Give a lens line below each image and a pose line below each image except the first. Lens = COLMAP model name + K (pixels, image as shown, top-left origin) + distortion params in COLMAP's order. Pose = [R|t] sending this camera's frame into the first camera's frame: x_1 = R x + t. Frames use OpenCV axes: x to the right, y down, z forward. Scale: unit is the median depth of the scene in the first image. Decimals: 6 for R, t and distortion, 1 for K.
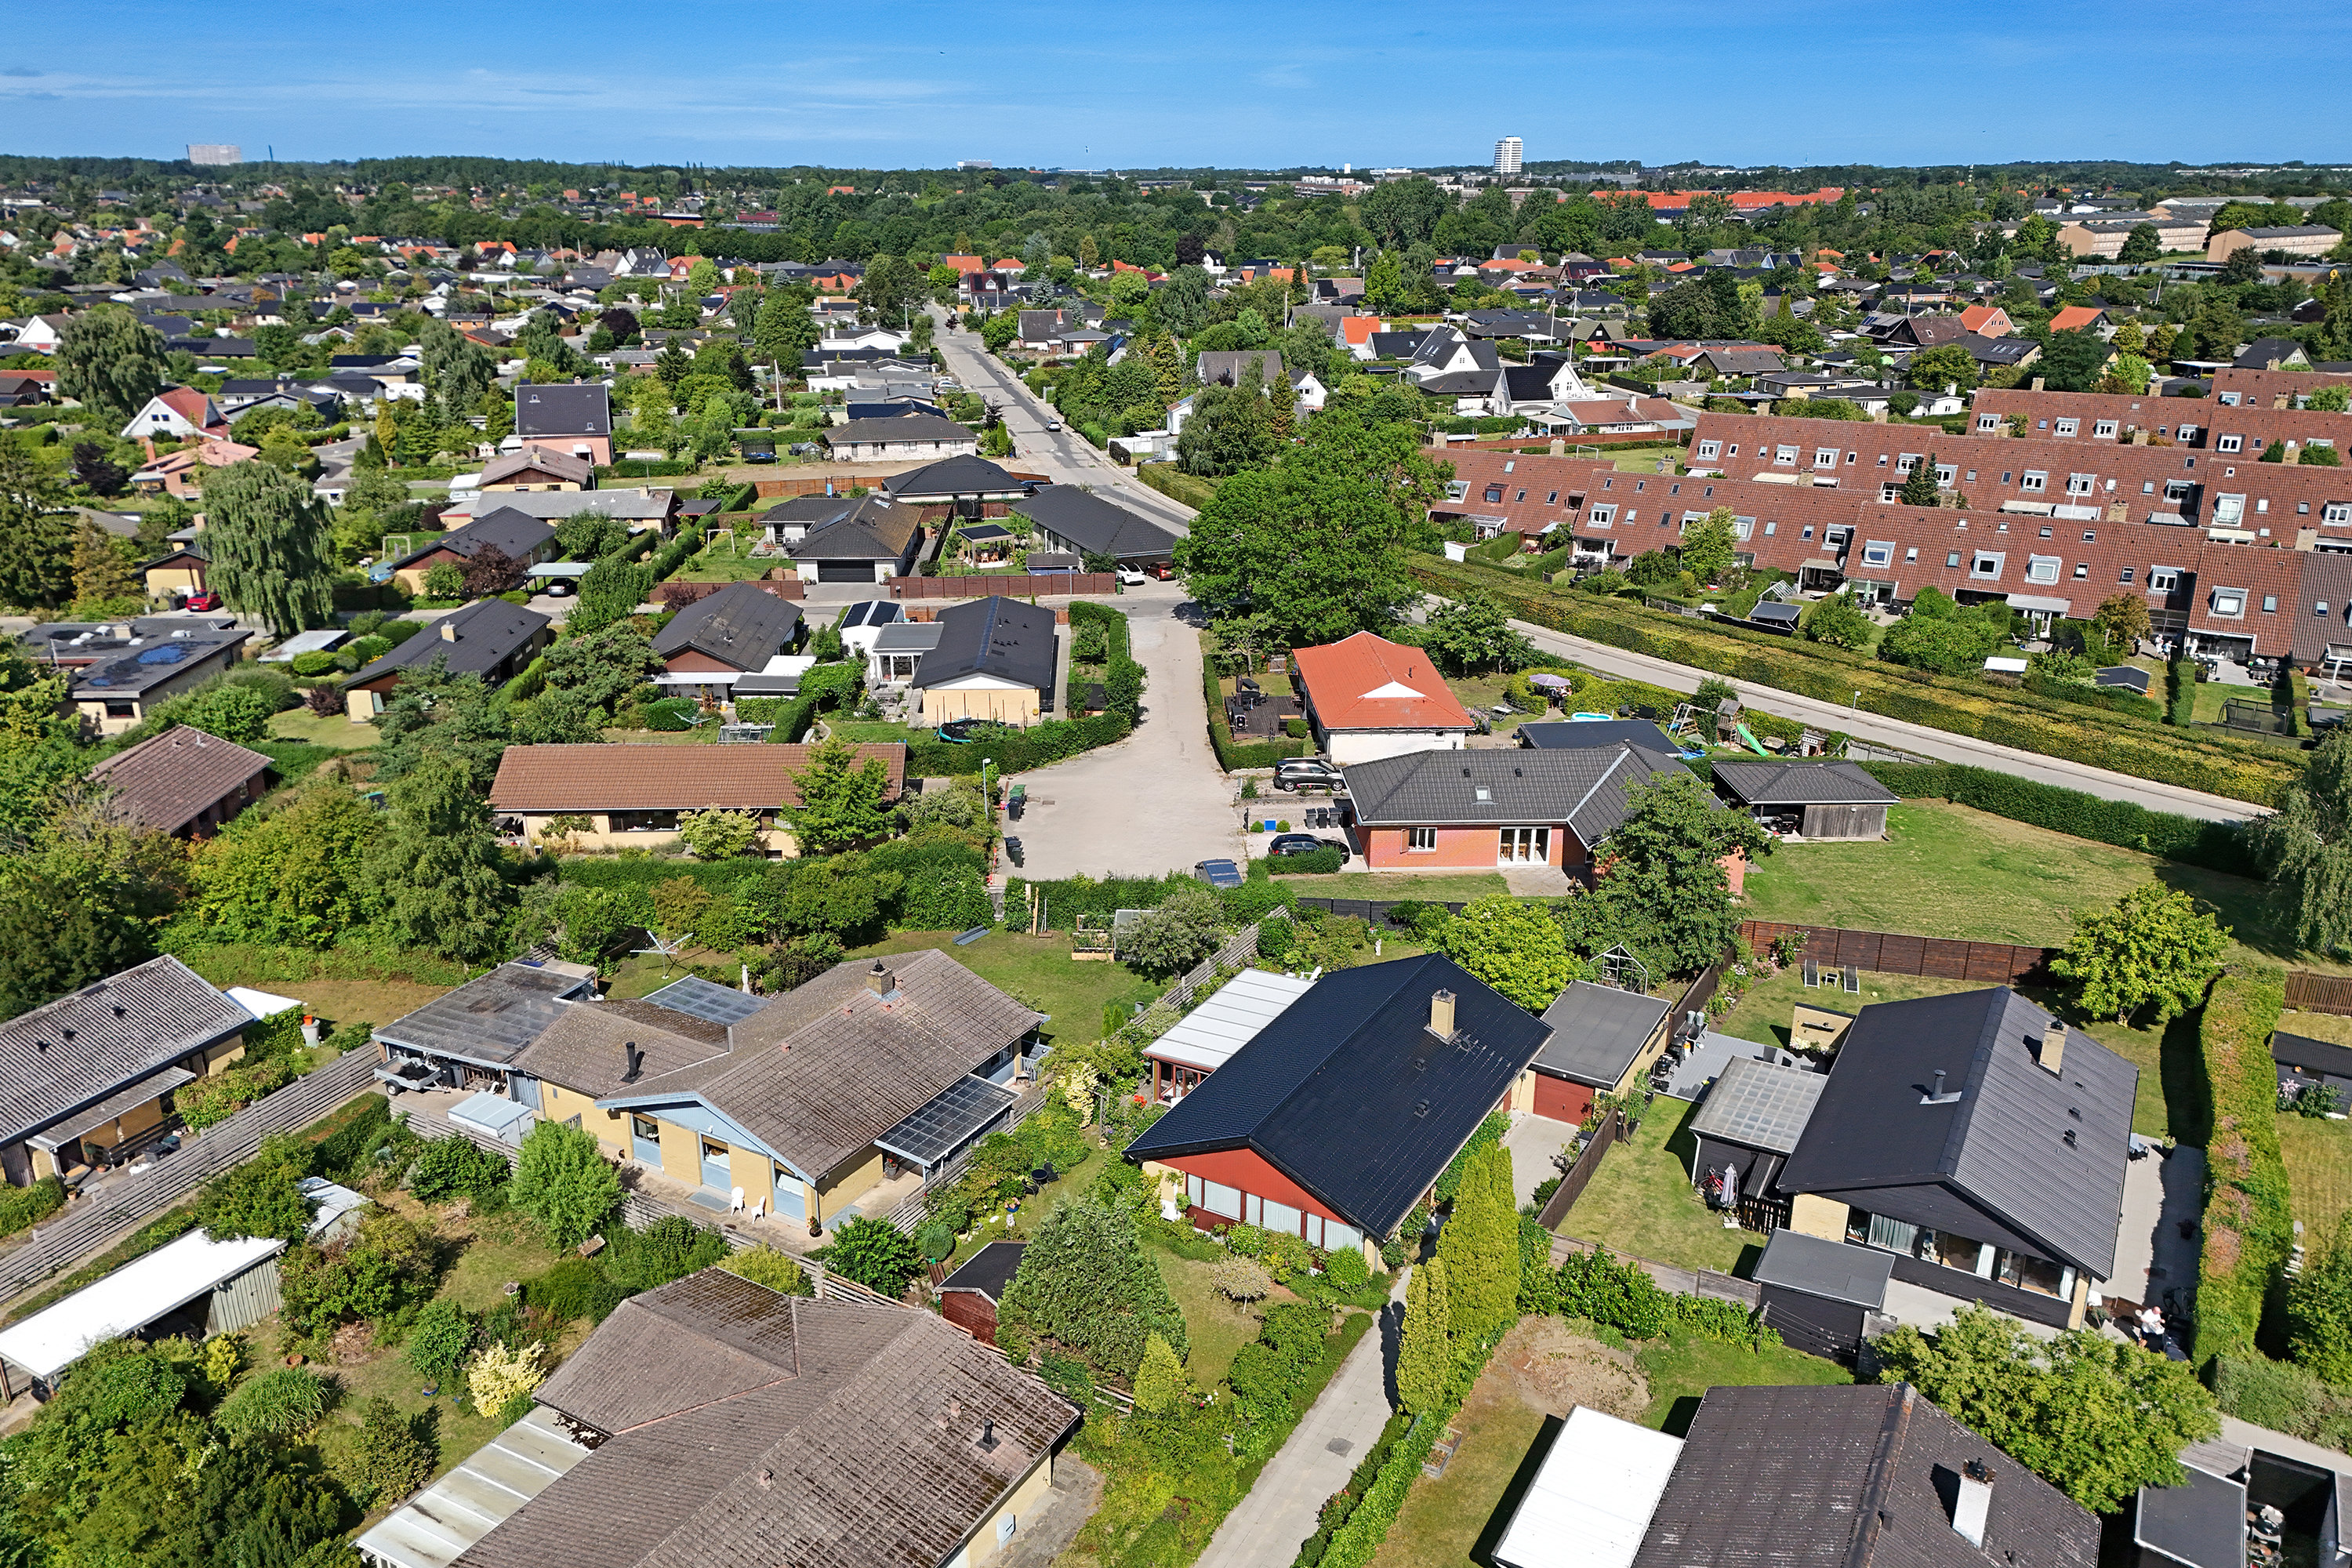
lens RADIAL K [[1730.5, 0, 1168.5], [0, 1730.5, 777.4], [0, 0, 1]] dist [0.071947, -0.061082]
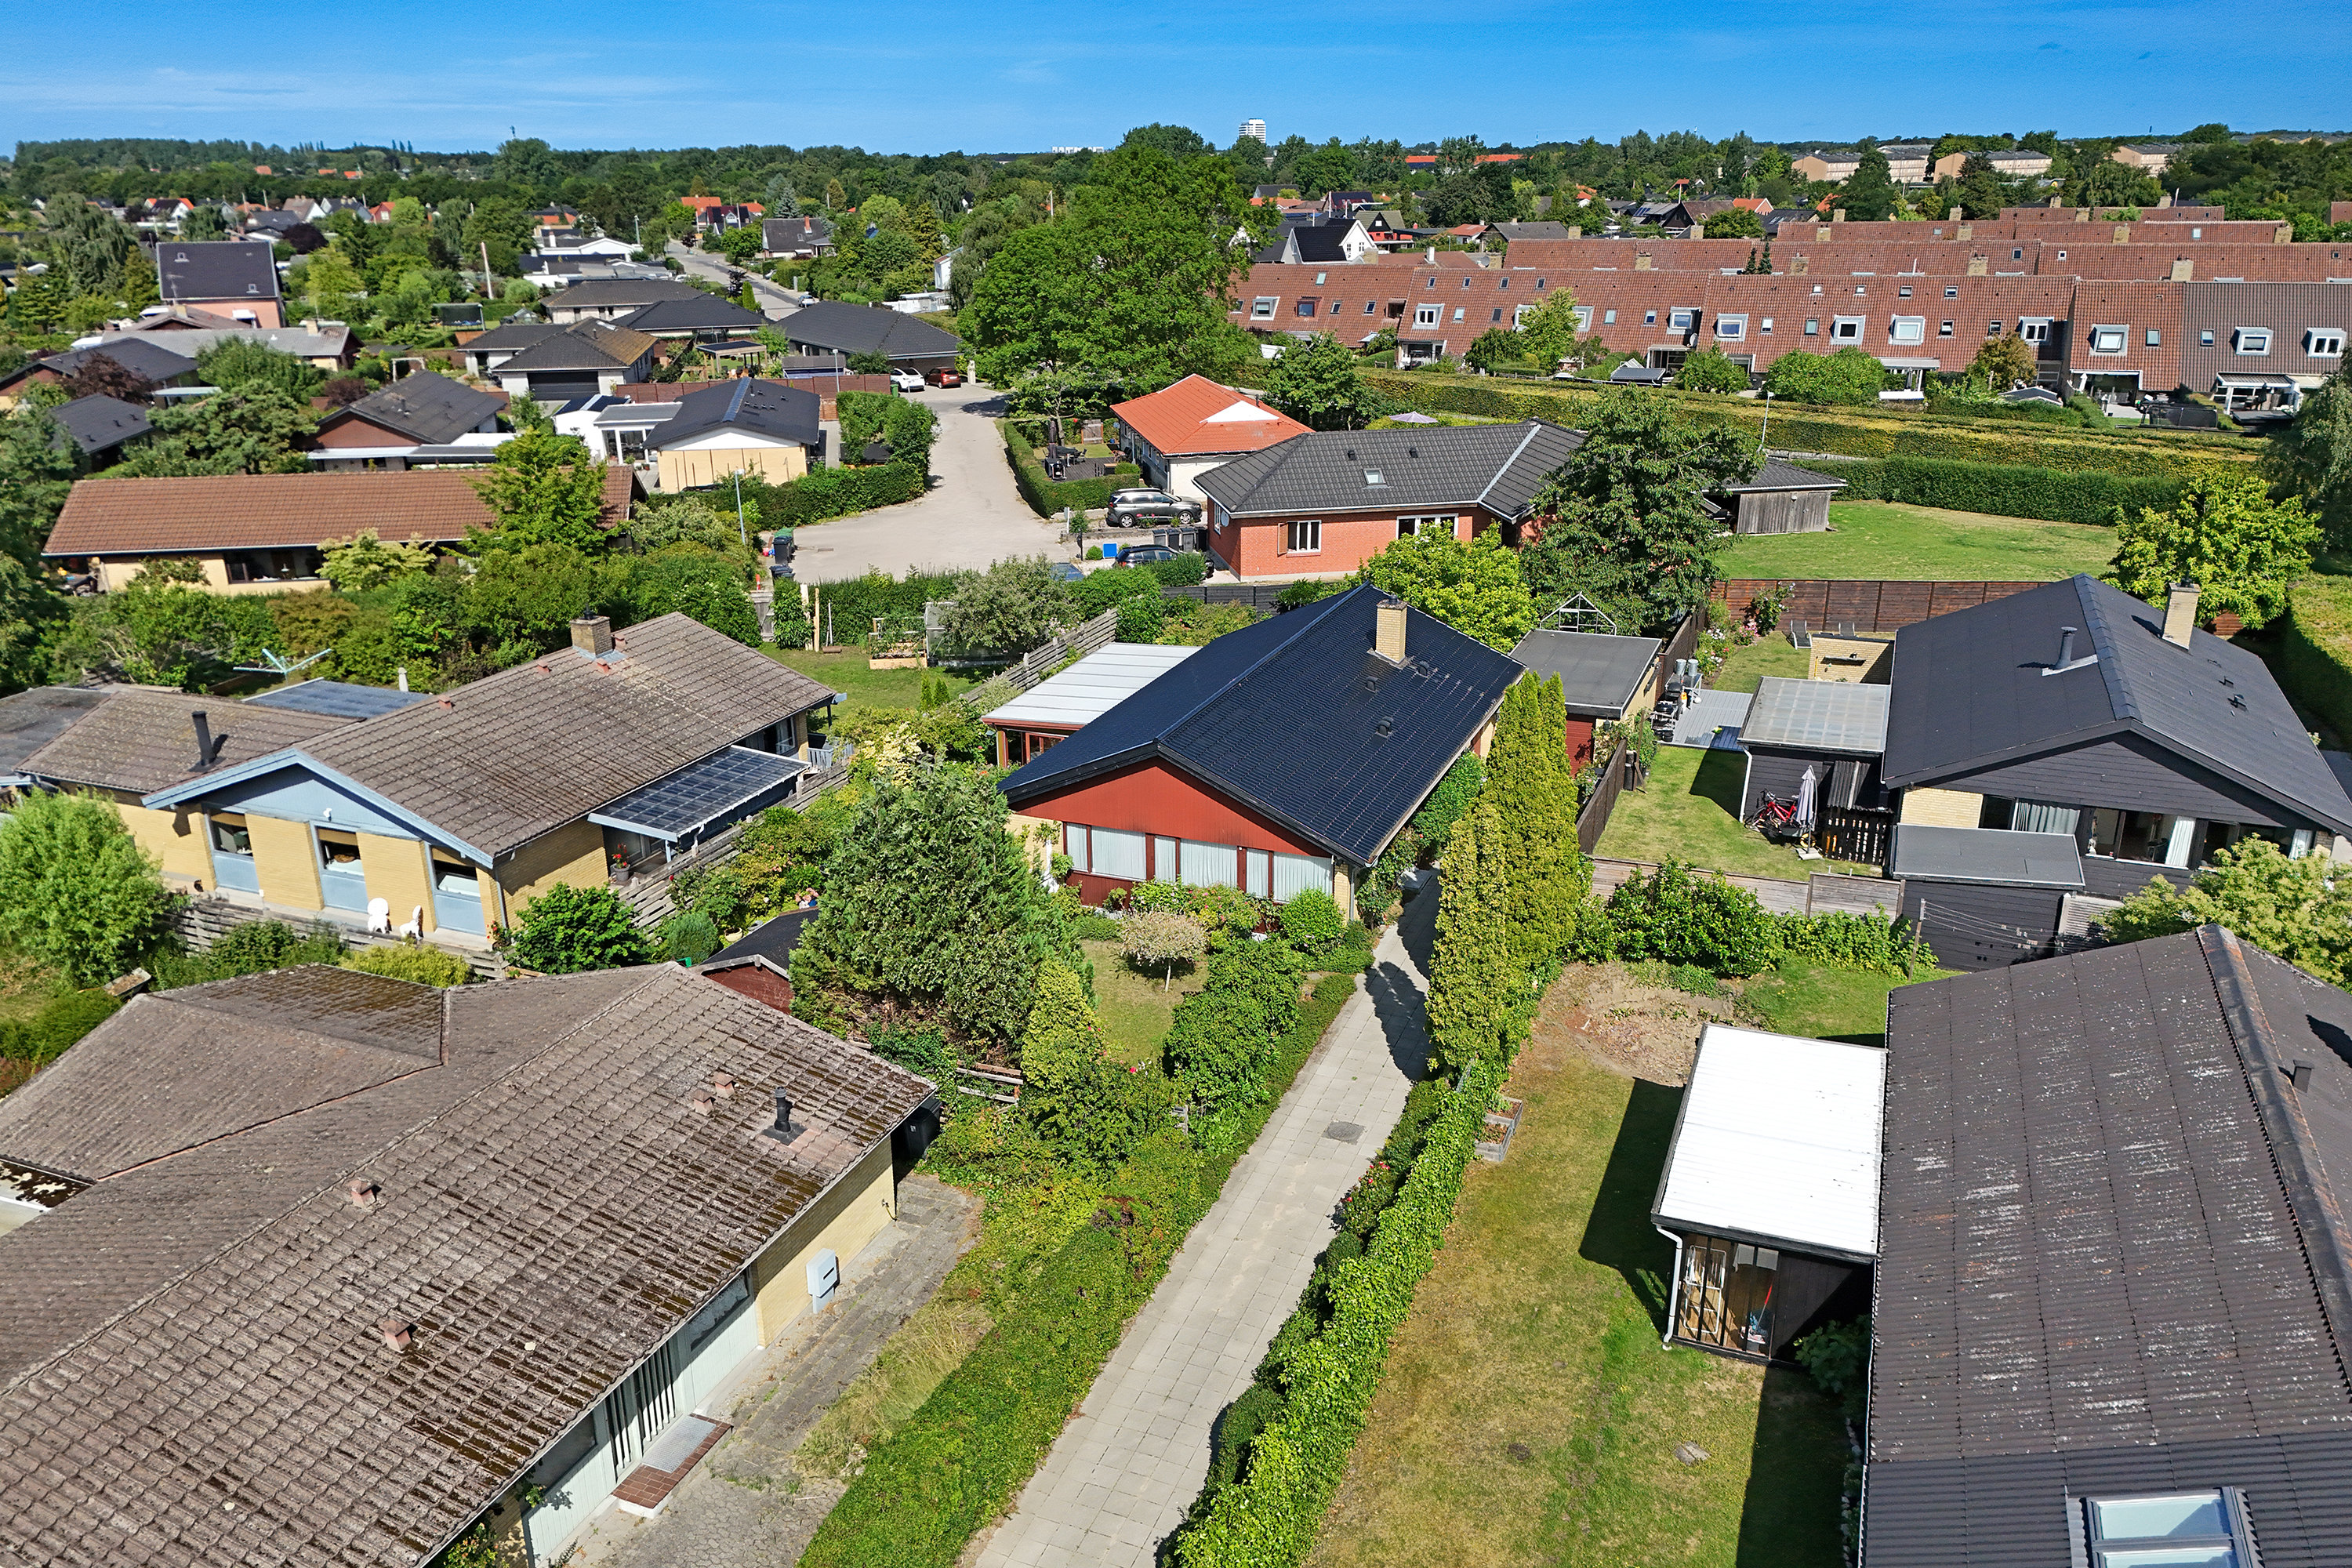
lens RADIAL K [[1730.5, 0, 1167.5], [0, 1730.5, 782.0], [0, 0, 1]] dist [0.071947, -0.061082]
pose [[0.990550, -0.058982, 0.123825, -0.020966], [0.058515, 0.998259, 0.007407, 0.135461], [-0.124046, -0.000092, 0.992276, 0.206096]]
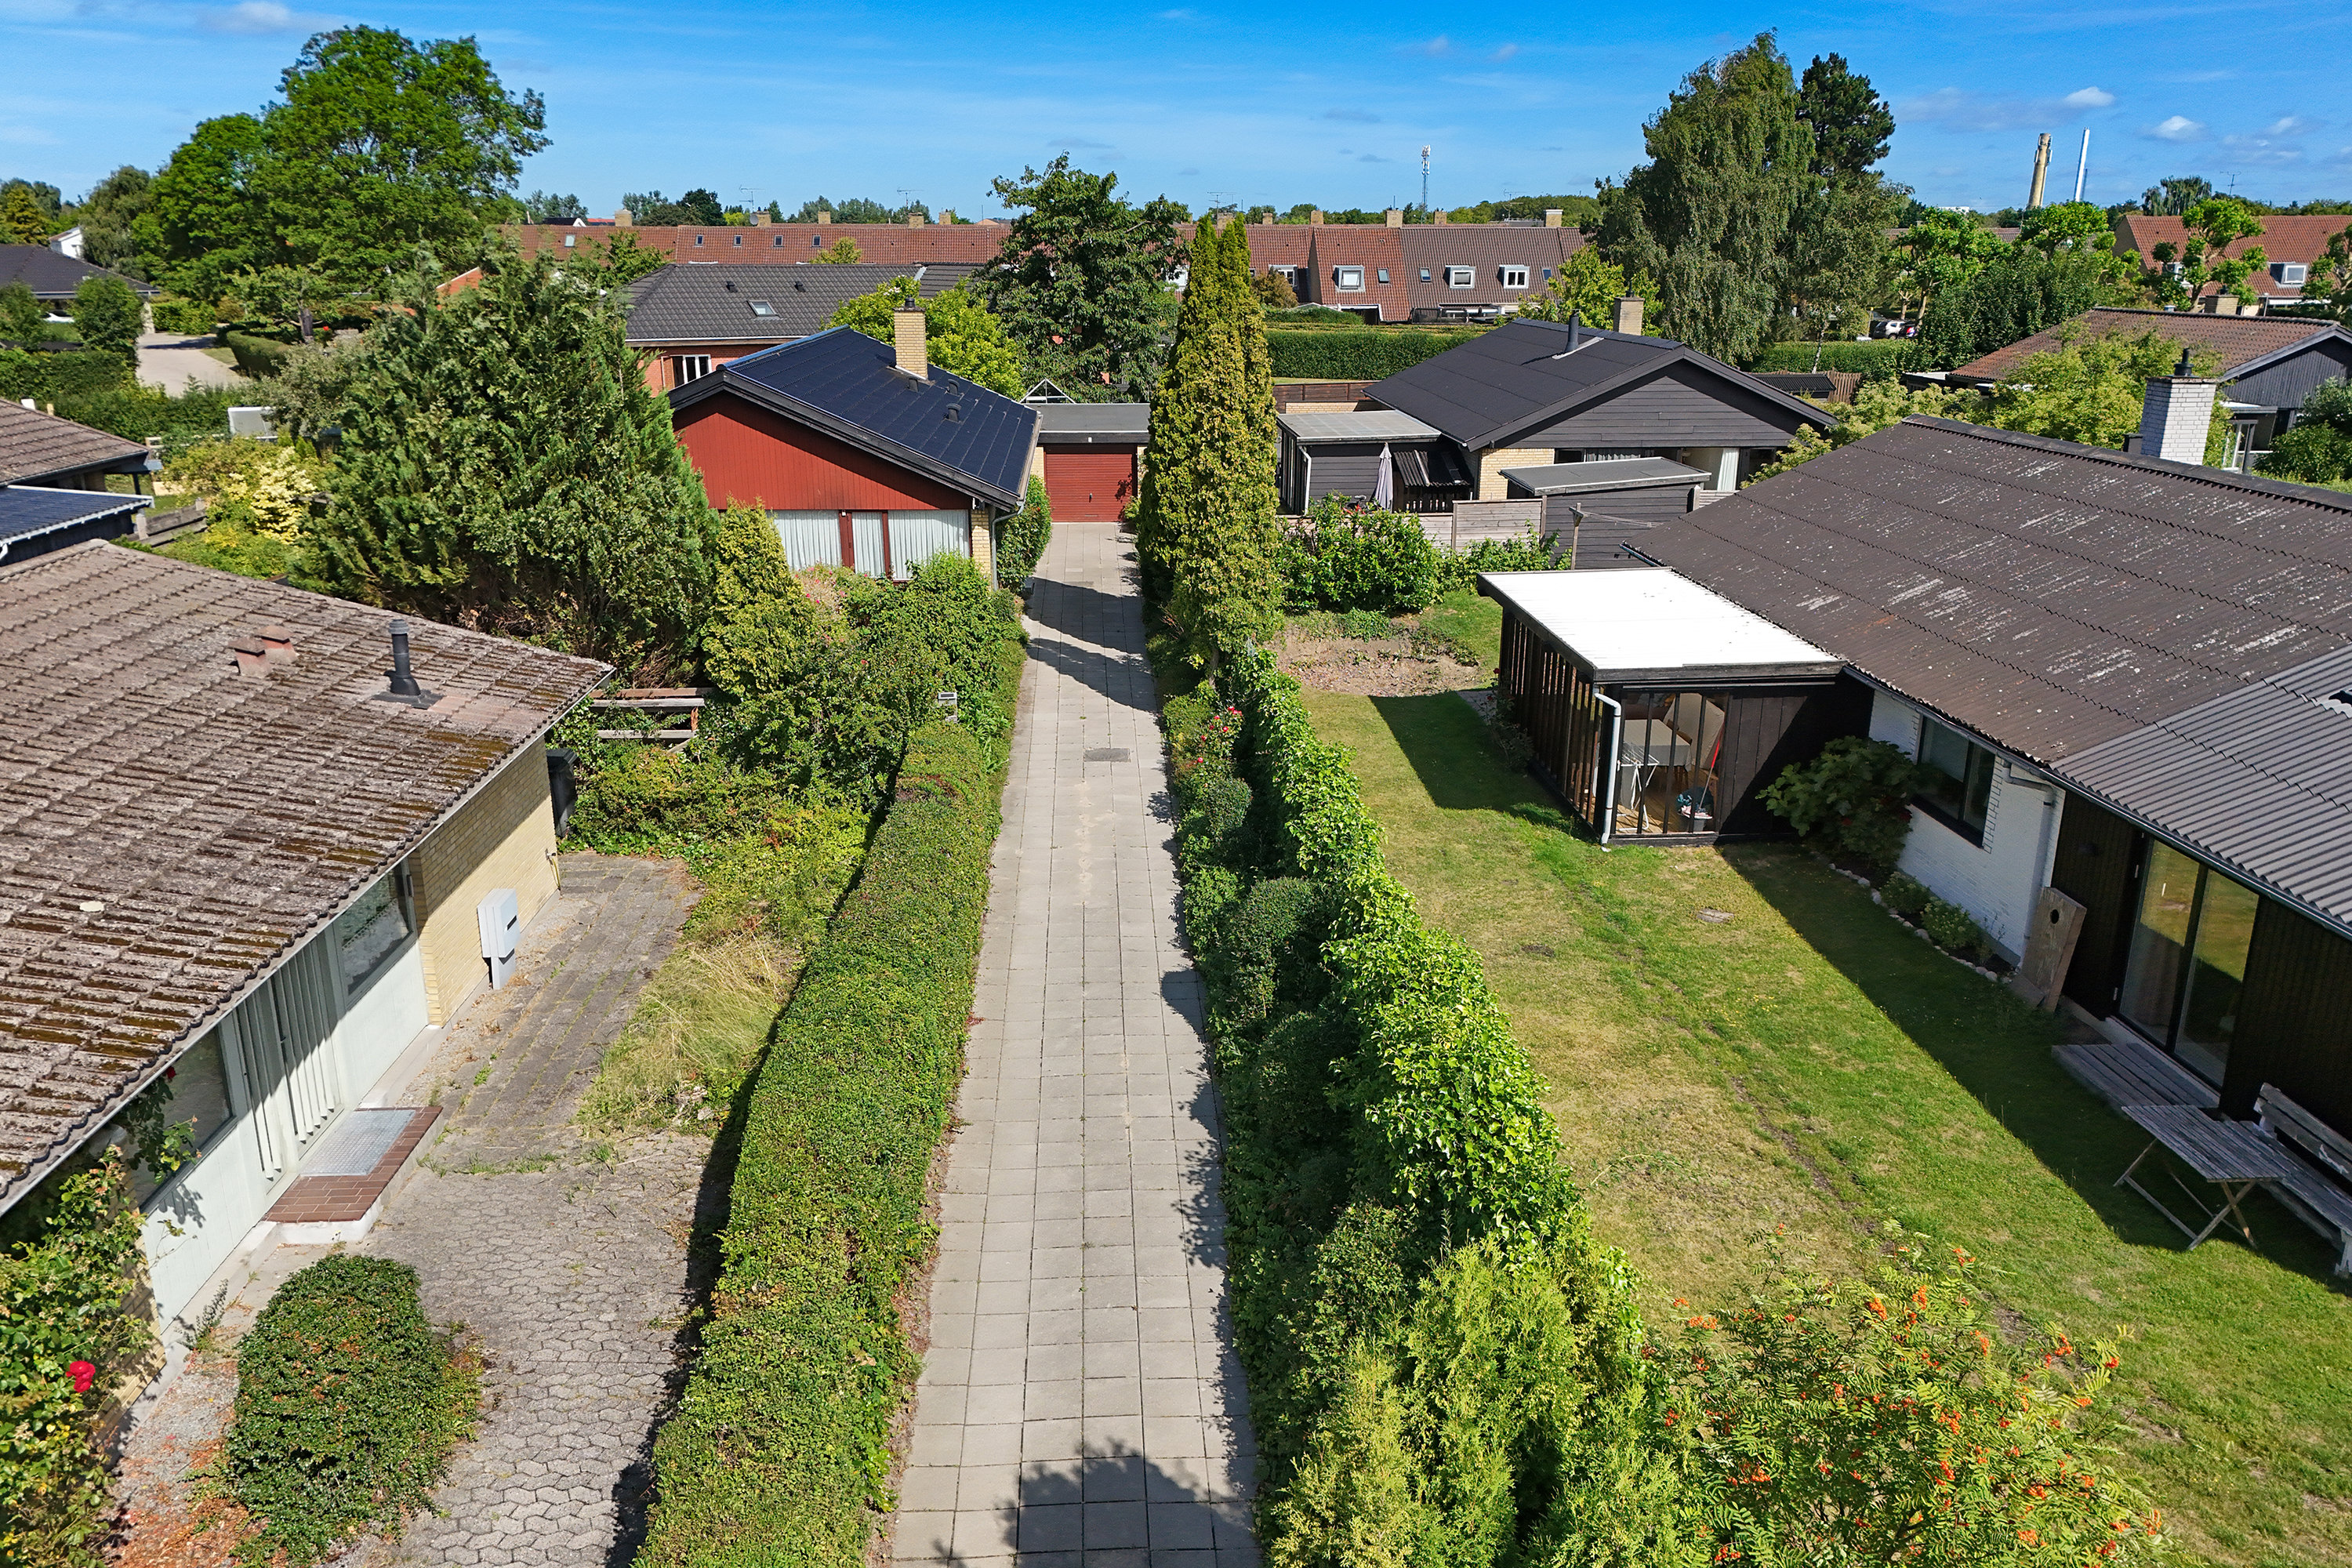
lens RADIAL K [[1730.5, 0, 1173.8], [0, 1730.5, 790.2], [0, 0, 1]] dist [0.071947, -0.061082]
pose [[0.835142, -0.166784, 0.524139, -0.082464], [0.183146, 0.982863, 0.020935, 0.212758], [-0.518648, 0.078510, 0.851375, 0.311623]]
